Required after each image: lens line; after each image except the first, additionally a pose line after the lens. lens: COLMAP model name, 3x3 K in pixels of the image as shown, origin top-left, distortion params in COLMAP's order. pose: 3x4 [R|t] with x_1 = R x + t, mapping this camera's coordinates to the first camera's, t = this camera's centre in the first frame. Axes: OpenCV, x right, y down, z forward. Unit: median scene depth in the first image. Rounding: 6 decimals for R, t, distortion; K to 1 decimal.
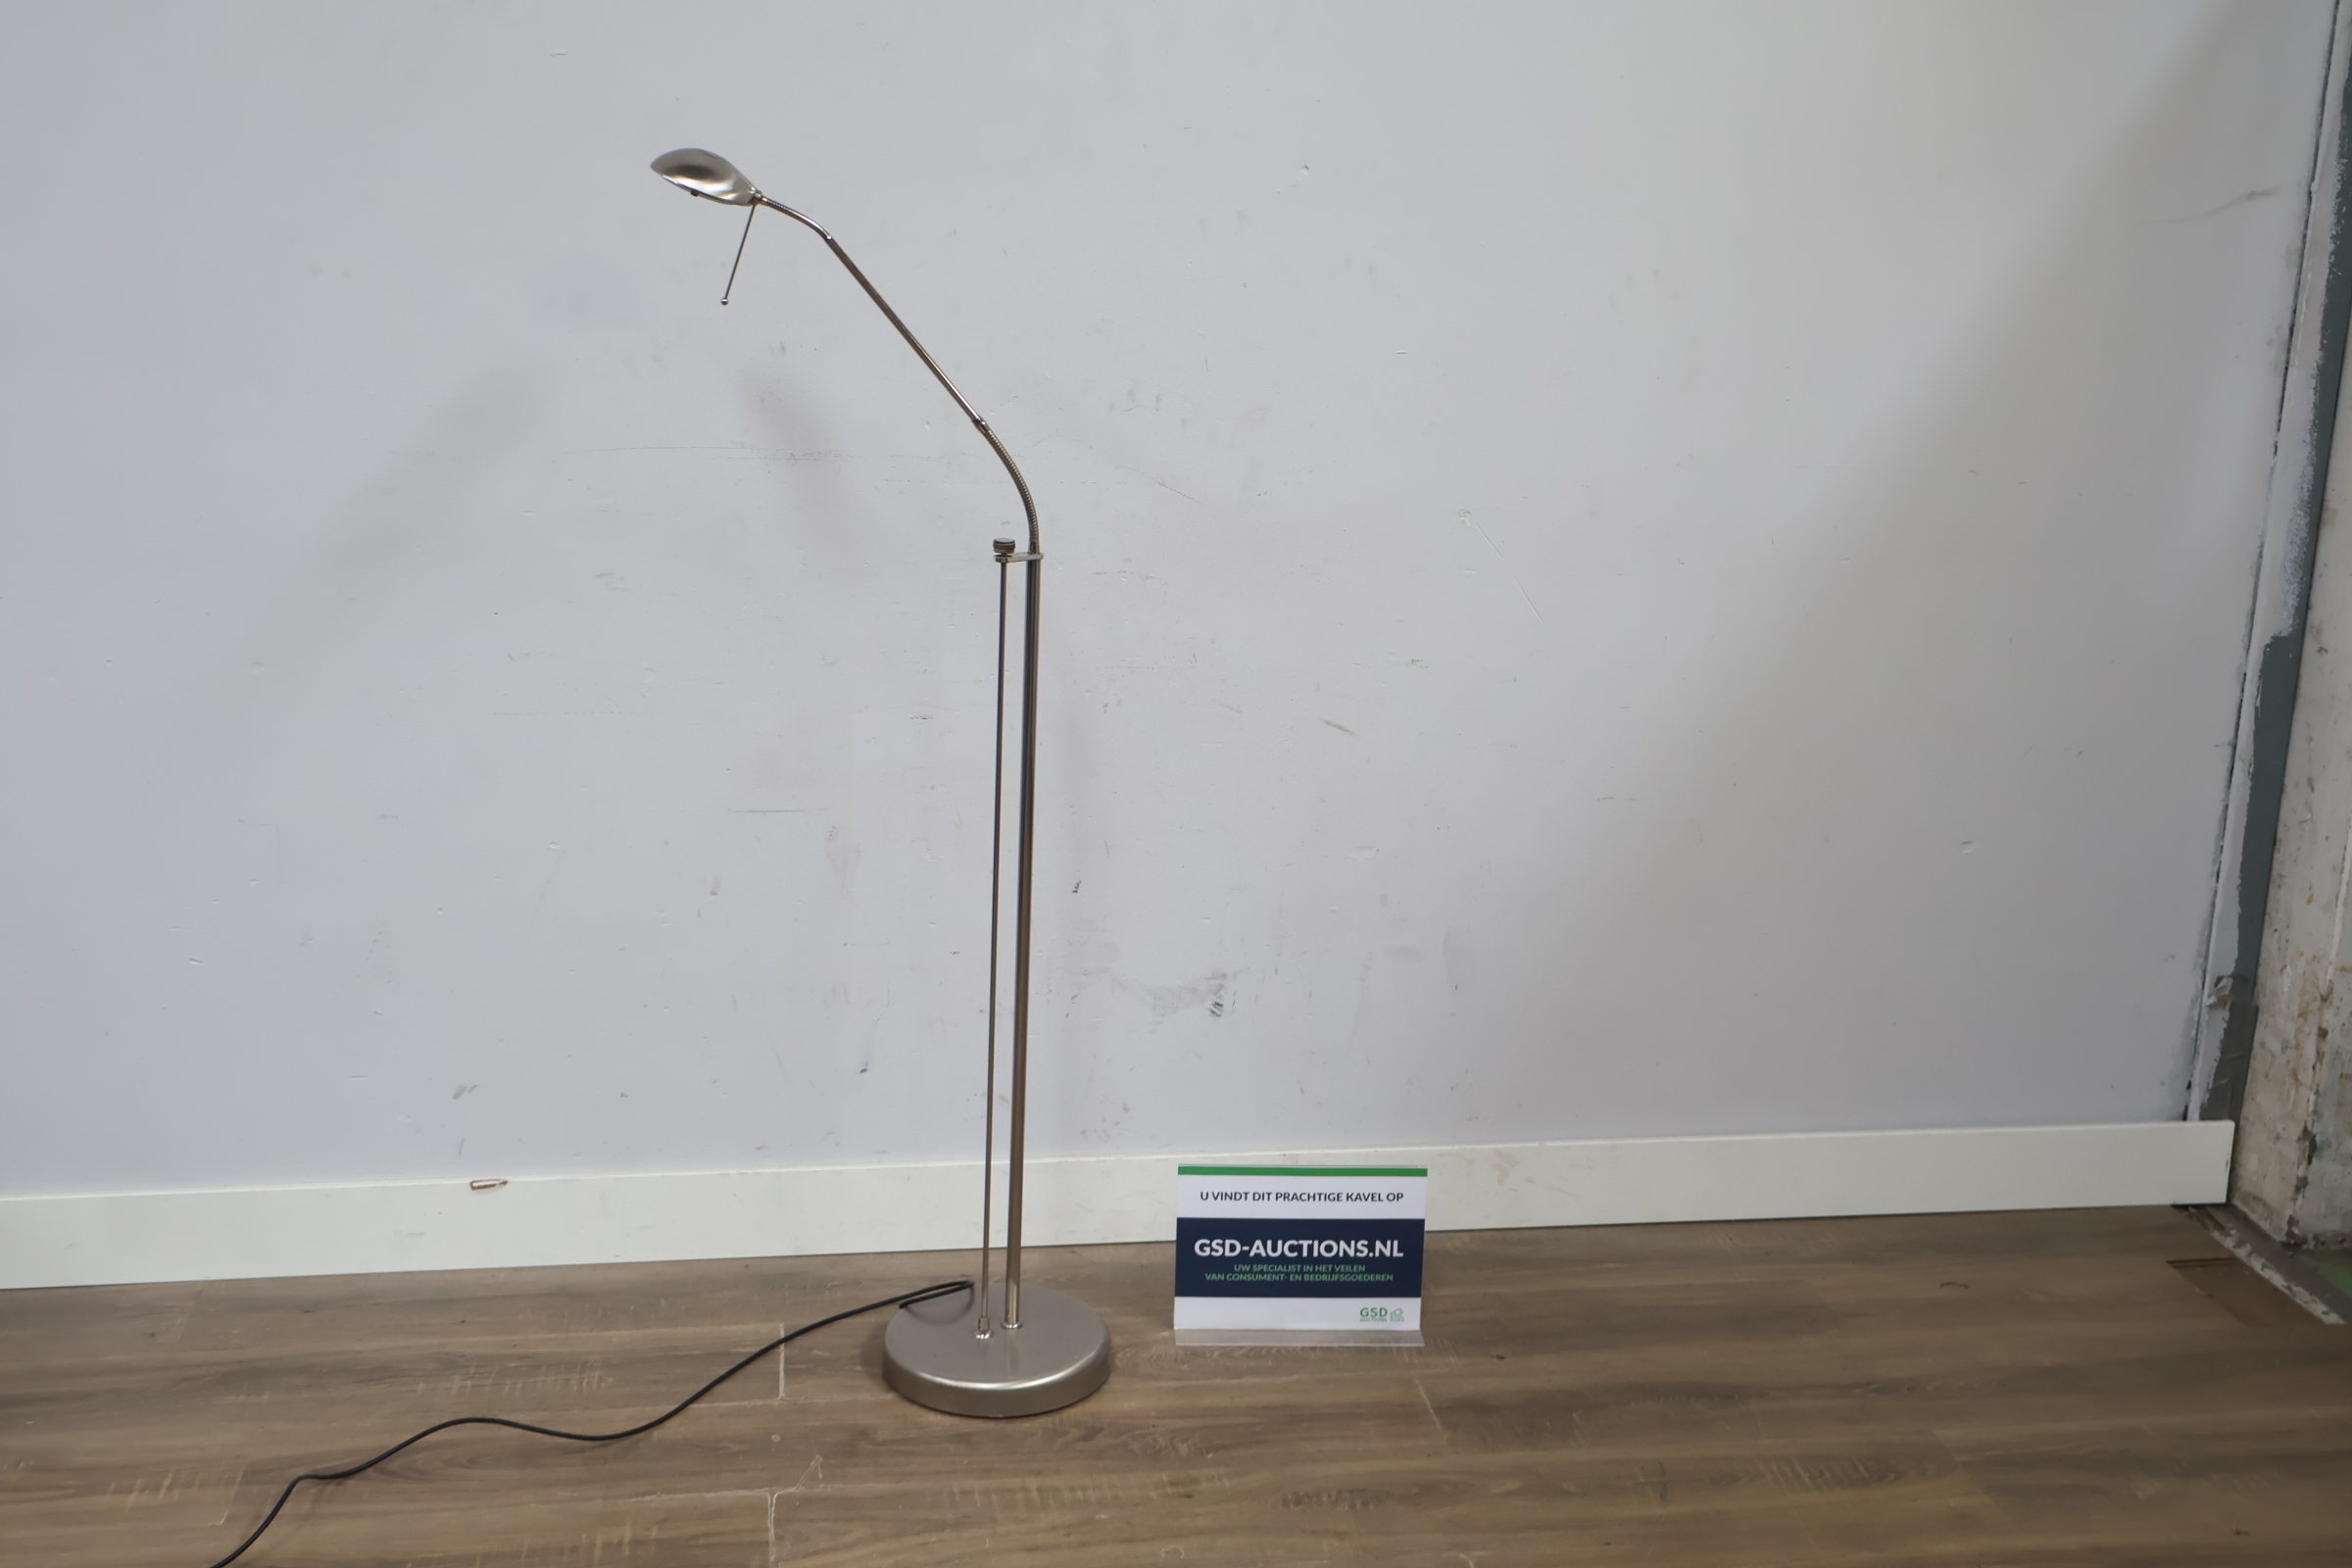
lens RADIAL K [[2428.9, 0, 1176.0], [0, 2428.9, 784.0], [0, 0, 1]] dist [-0.002166, -0.001011]
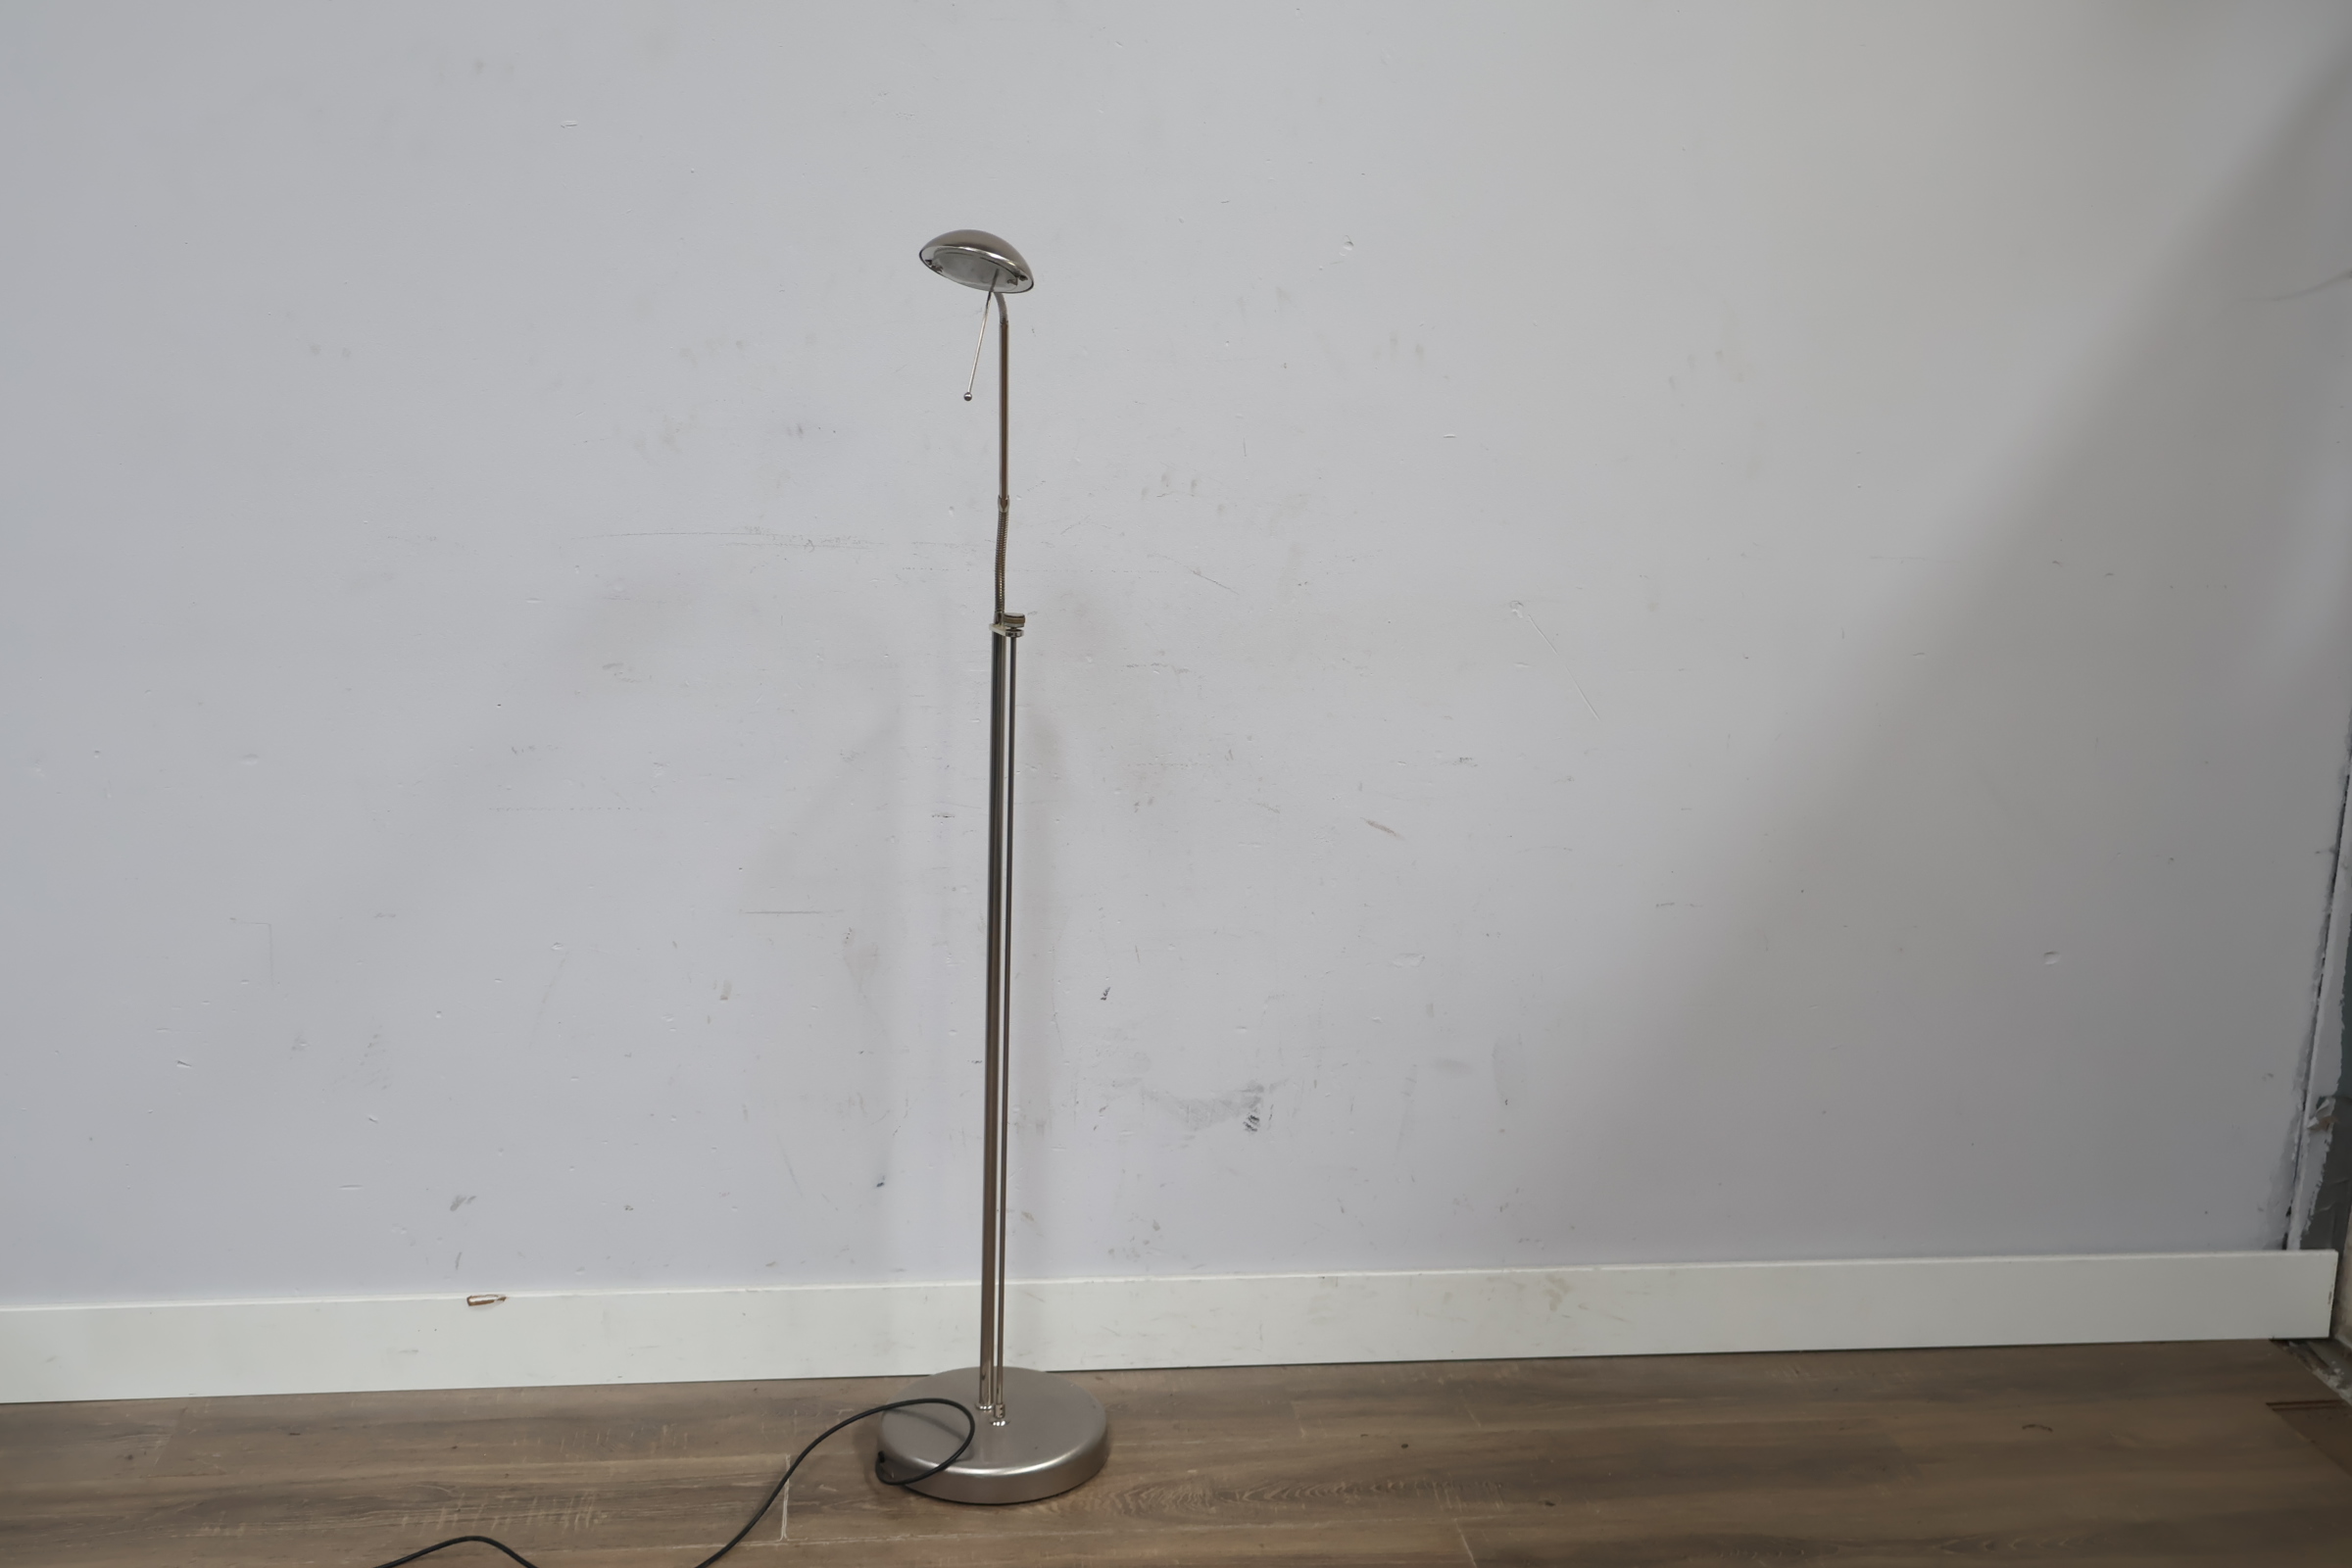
lens RADIAL K [[2412.2, 0, 1178.5], [0, 2412.2, 781.4], [0, 0, 1]] dist [-0.010597, 0.002464]
pose [[0.999545, 0.006971, -0.029340, 0.015165], [-0.007680, 0.999679, -0.024134, -0.018299], [0.029162, 0.024348, 0.999278, 0.057531]]
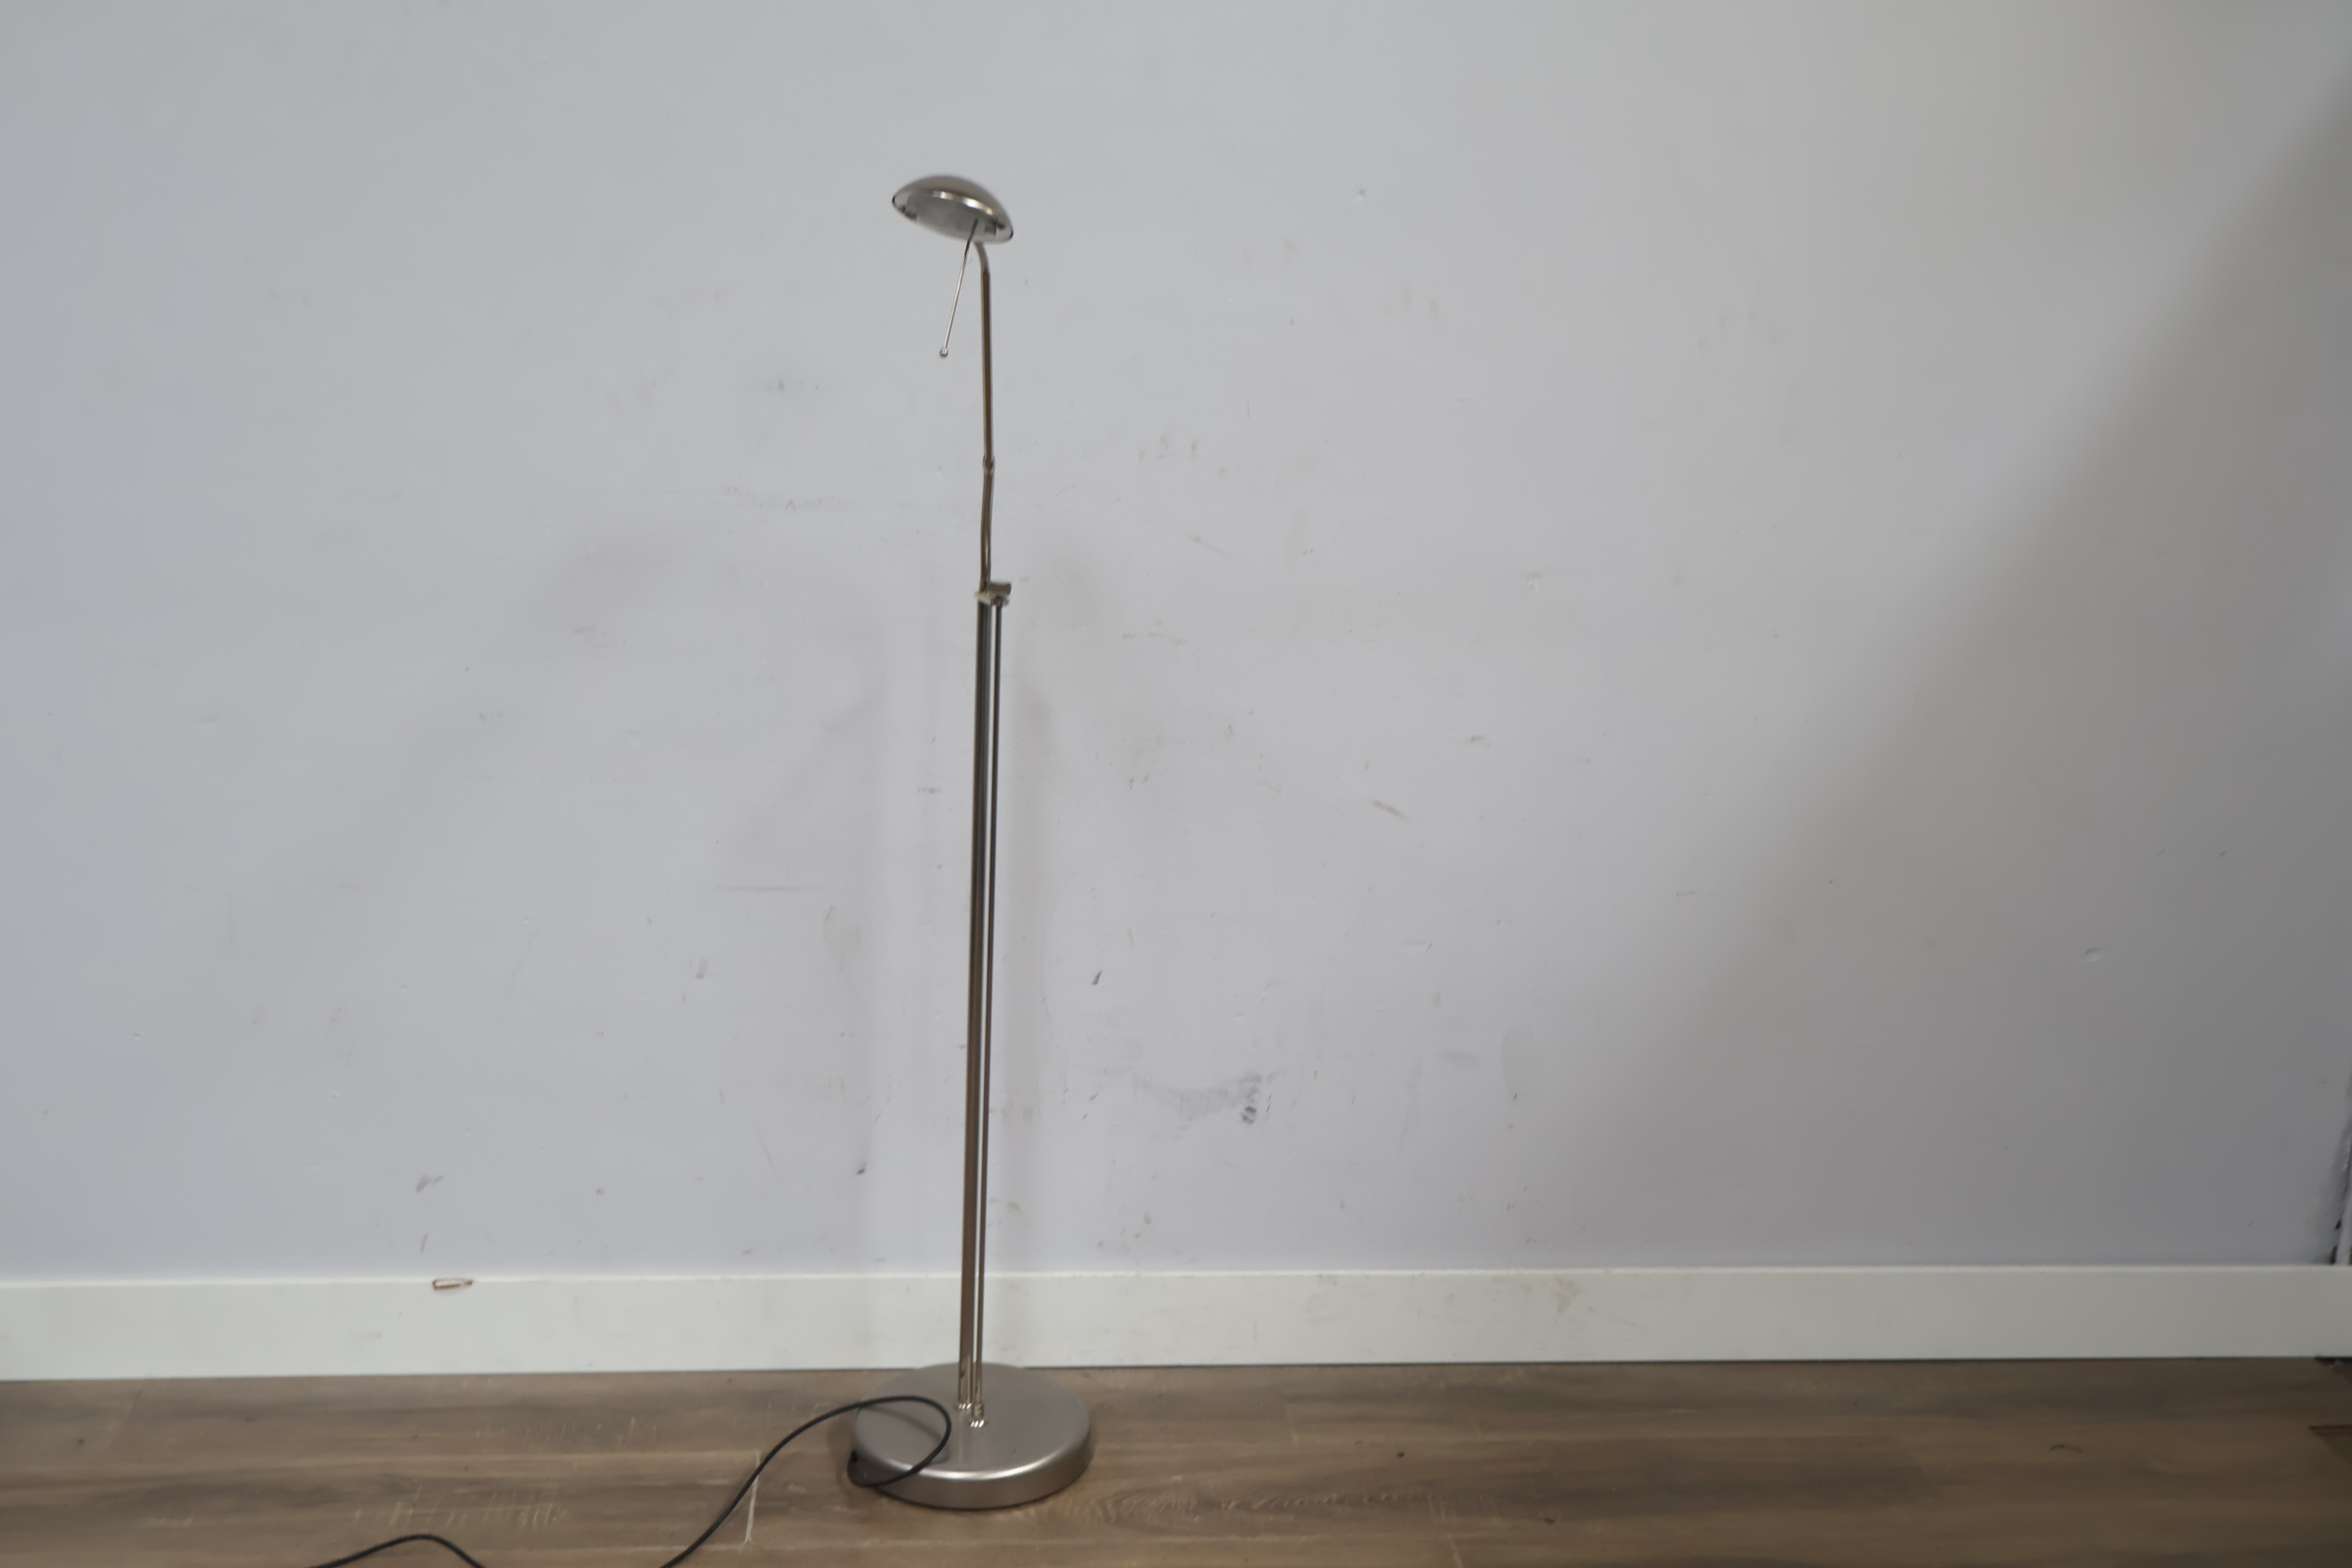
lens RADIAL K [[2396.8, 0, 1176.0], [0, 2396.8, 784.0], [0, 0, 1]] dist [-0.009799, -0.000077]
pose [[0.998387, 0.022284, -0.052217, 0.034742], [-0.022436, 0.999746, -0.002342, -0.029252], [0.052151, 0.003510, 0.998633, 0.105931]]
